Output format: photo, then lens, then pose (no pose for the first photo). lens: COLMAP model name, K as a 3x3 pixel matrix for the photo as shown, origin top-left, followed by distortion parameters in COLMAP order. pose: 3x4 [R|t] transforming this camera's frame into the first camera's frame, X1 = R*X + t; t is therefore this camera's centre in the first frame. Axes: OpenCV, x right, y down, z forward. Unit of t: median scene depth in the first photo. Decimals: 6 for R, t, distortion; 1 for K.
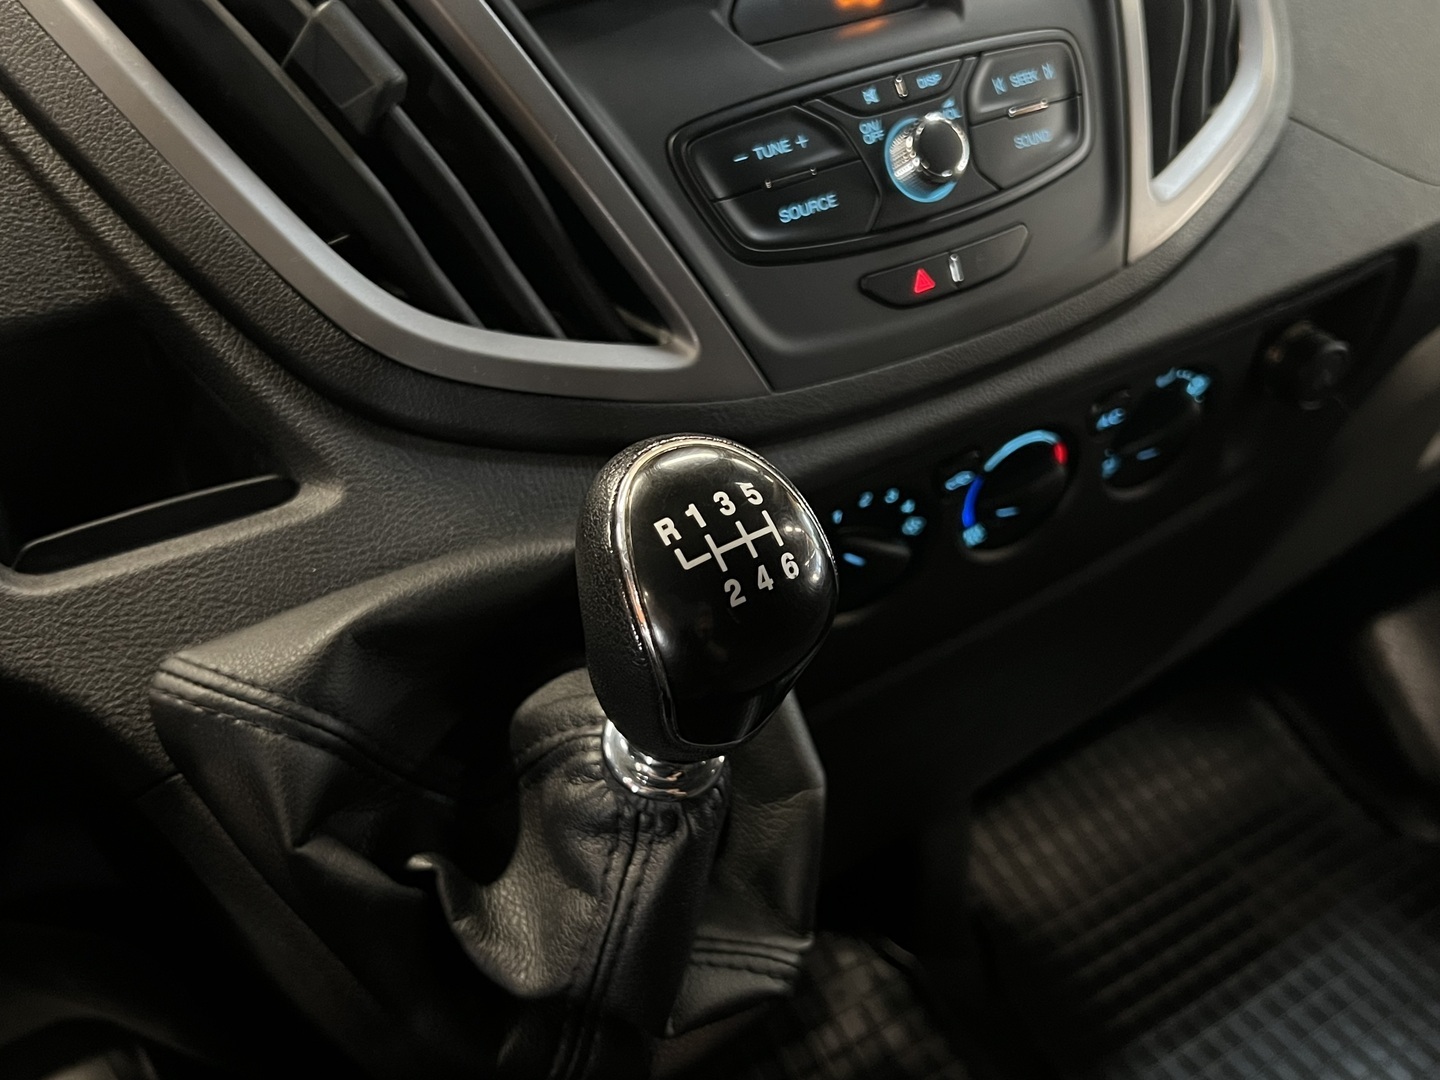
lens RADIAL K [[1458.0, 0, 722.4], [0, 1458.0, 554.6], [0, 0, 1]] dist [-0.027091, 0.000000]
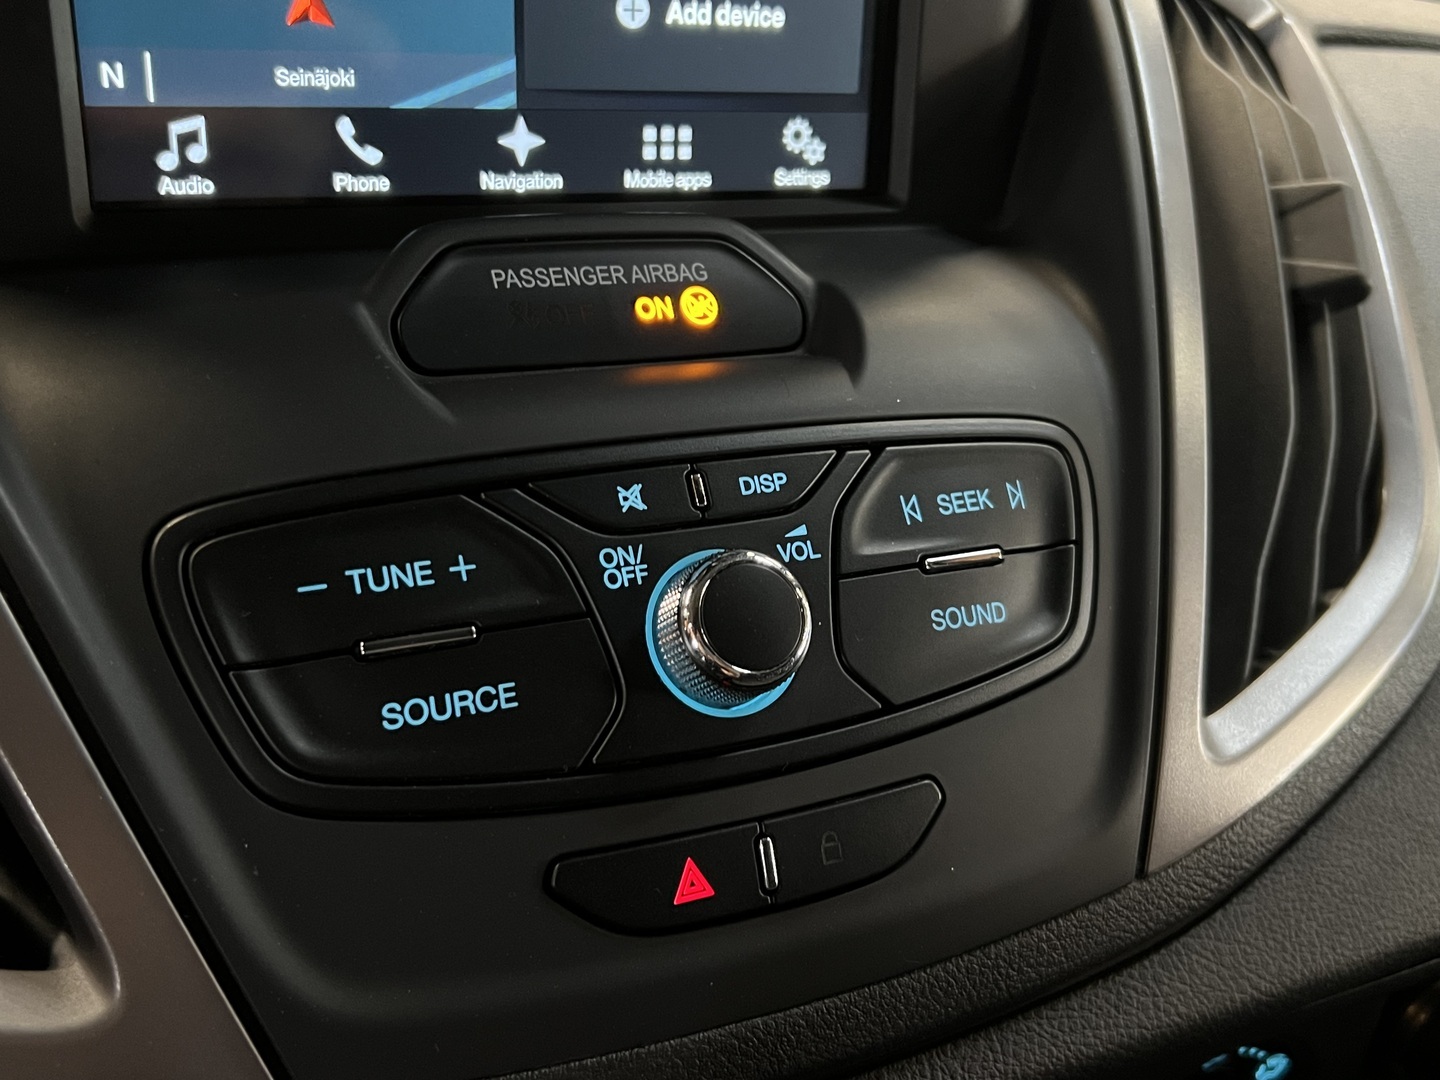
lens RADIAL K [[1458.0, 0, 728.3], [0, 1458.0, 525.3], [0, 0, 1]] dist [-0.027091, 0.000000]
pose [[0.987963, 0.131476, -0.081506, 0.173038], [-0.148148, 0.955796, -0.253982, -0.179428], [0.044511, 0.263000, 0.963769, 0.508258]]
